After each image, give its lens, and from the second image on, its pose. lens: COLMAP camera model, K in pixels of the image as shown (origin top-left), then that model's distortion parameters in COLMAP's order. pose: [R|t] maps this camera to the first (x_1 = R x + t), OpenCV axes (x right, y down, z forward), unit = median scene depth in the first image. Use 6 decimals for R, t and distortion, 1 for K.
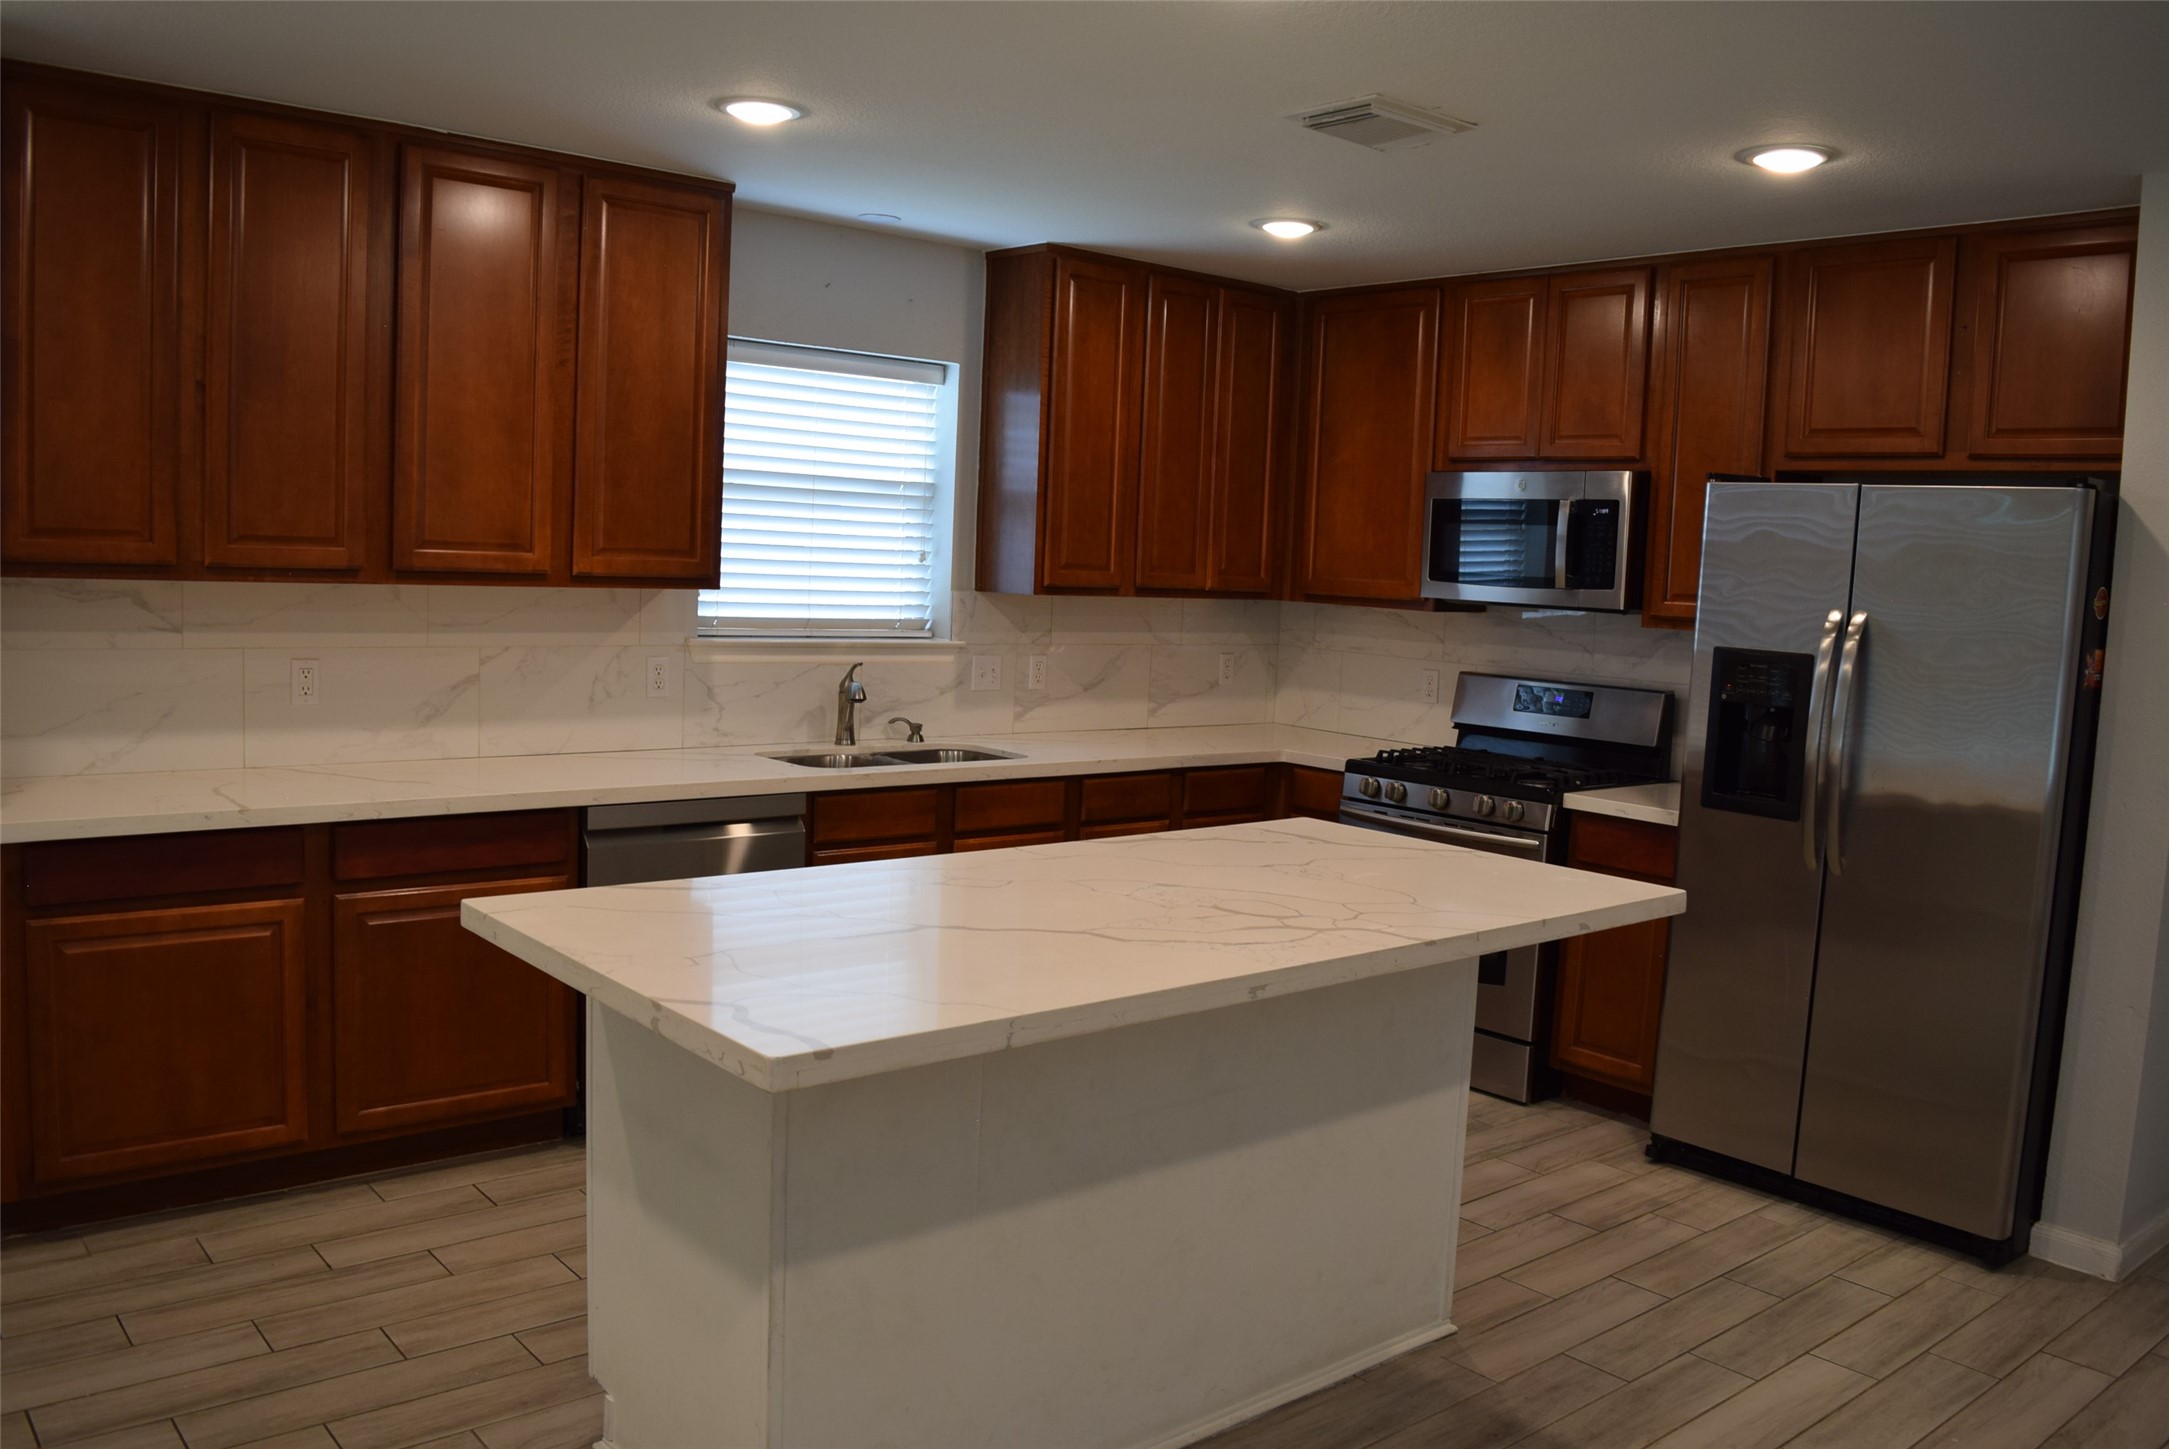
lens RADIAL K [[1708.1, 0, 1089.0], [0, 1708.1, 729.7], [0, 0, 1]] dist [-0.096523, 0.024542]
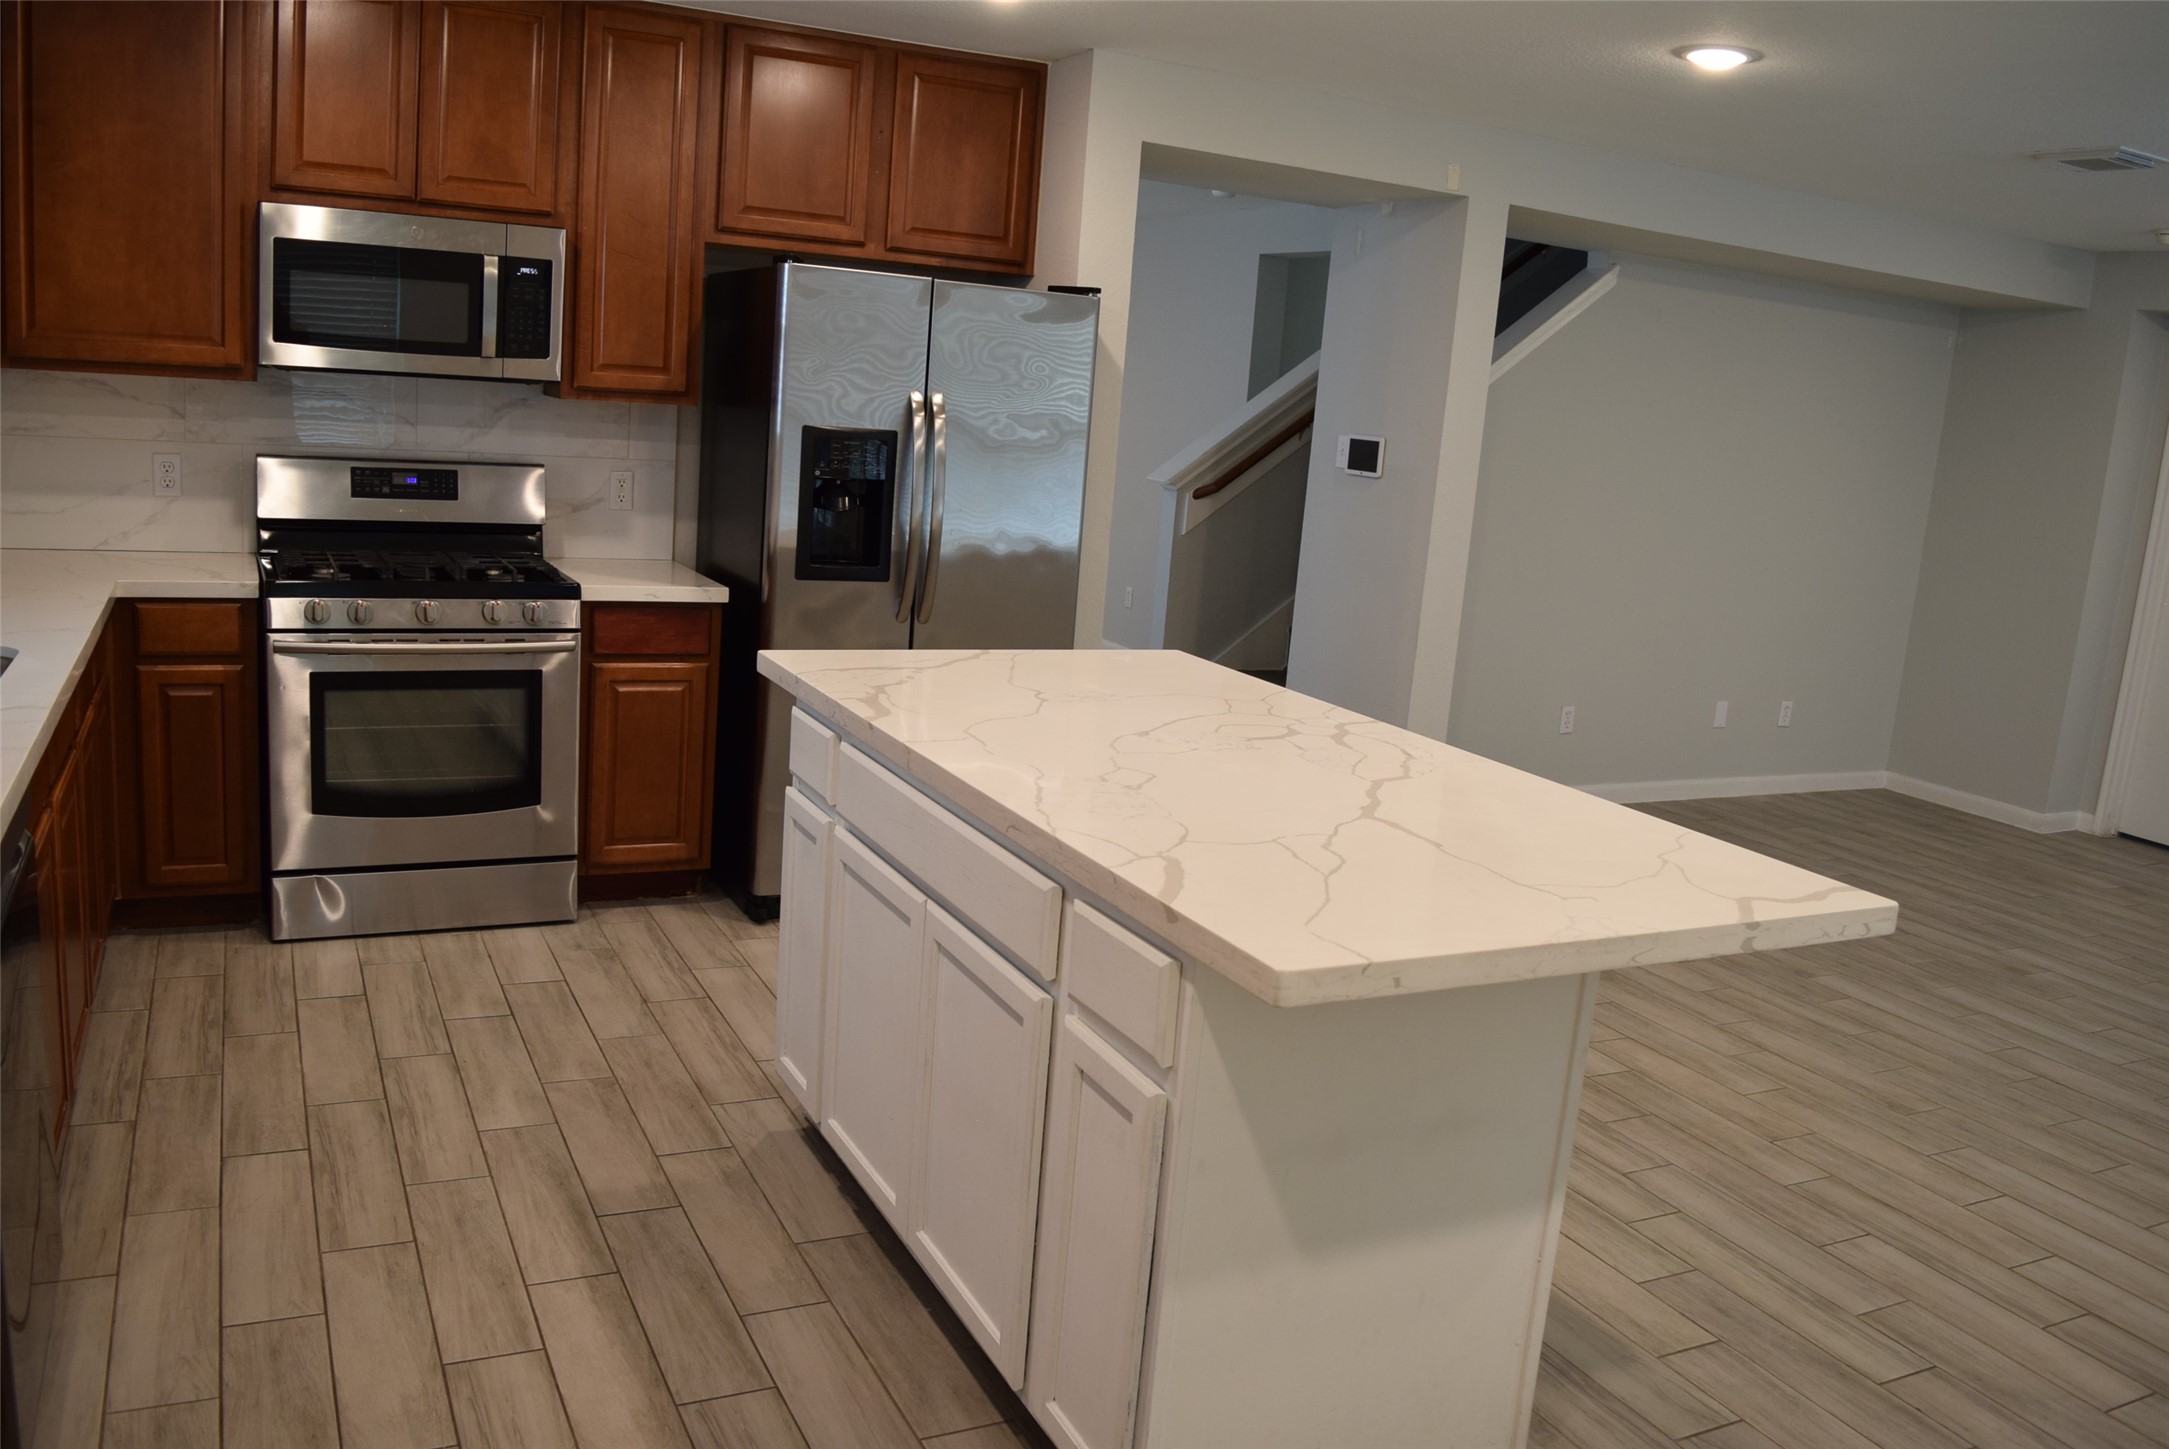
lens RADIAL K [[1708.1, 0, 1089.0], [0, 1708.1, 729.7], [0, 0, 1]] dist [-0.096523, 0.024542]
pose [[0.241403, -0.213966, 0.946543, -0.497022], [0.033318, 0.976642, 0.212273, -0.066193], [-0.969853, -0.019706, 0.242893, 0.458124]]
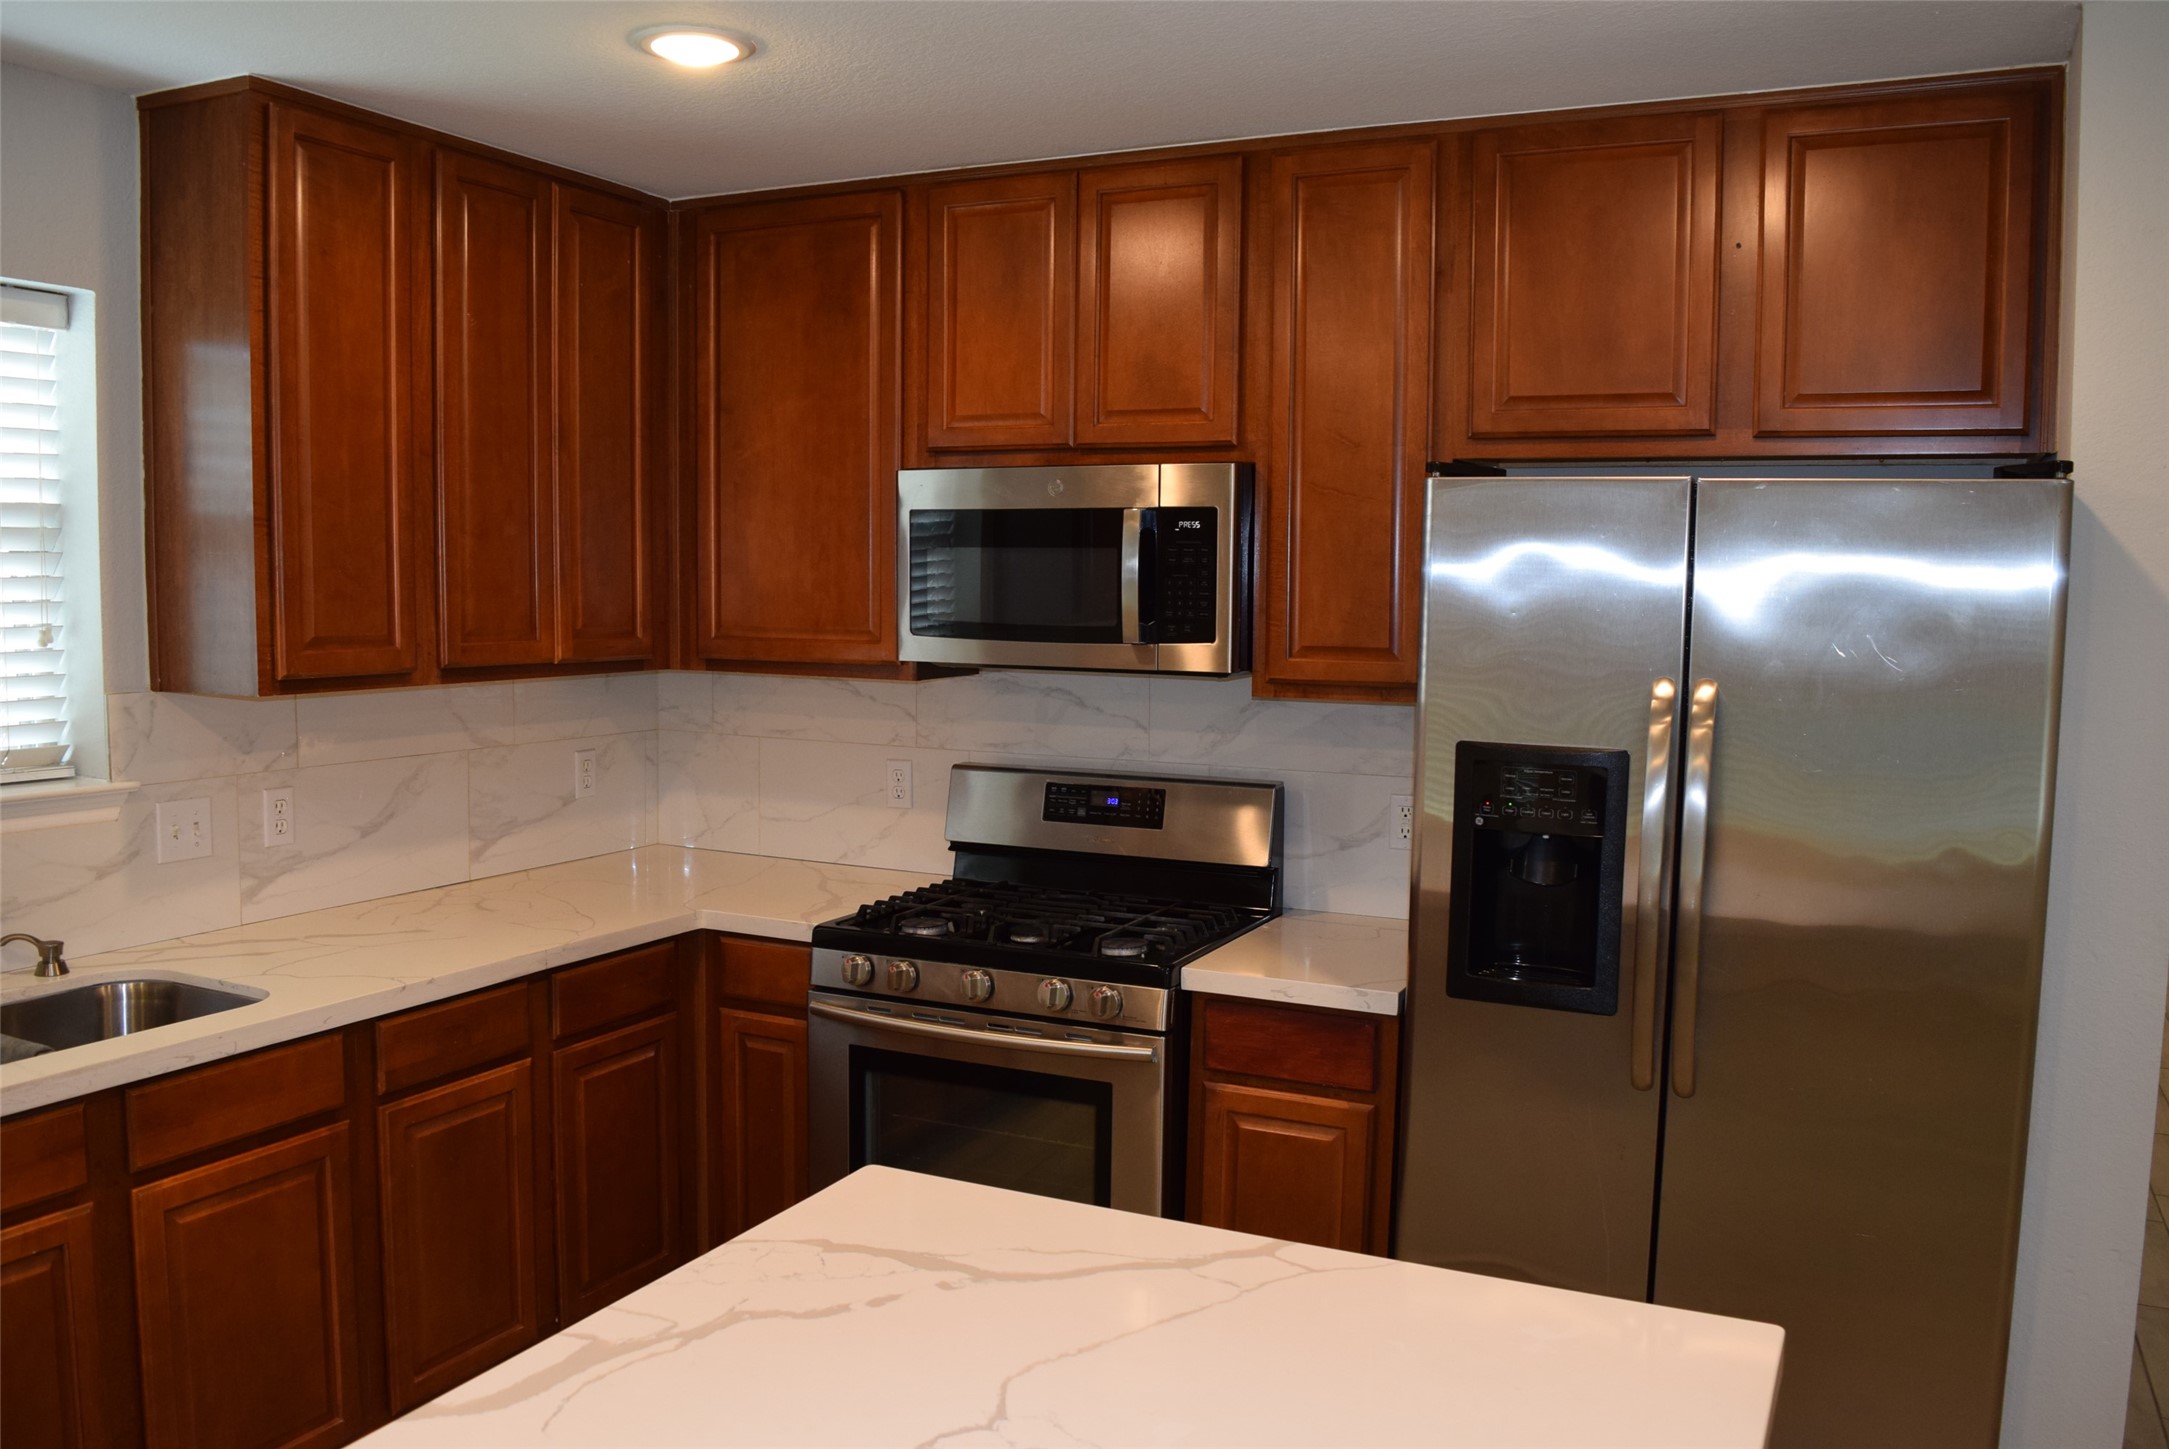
lens RADIAL K [[1708.1, 0, 1089.0], [0, 1708.1, 729.7], [0, 0, 1]] dist [-0.096523, 0.024542]
pose [[0.914435, -0.066372, 0.399253, -0.002370], [0.067885, 0.997639, 0.010366, -0.055689], [-0.398999, 0.017624, 0.916782, 0.384887]]
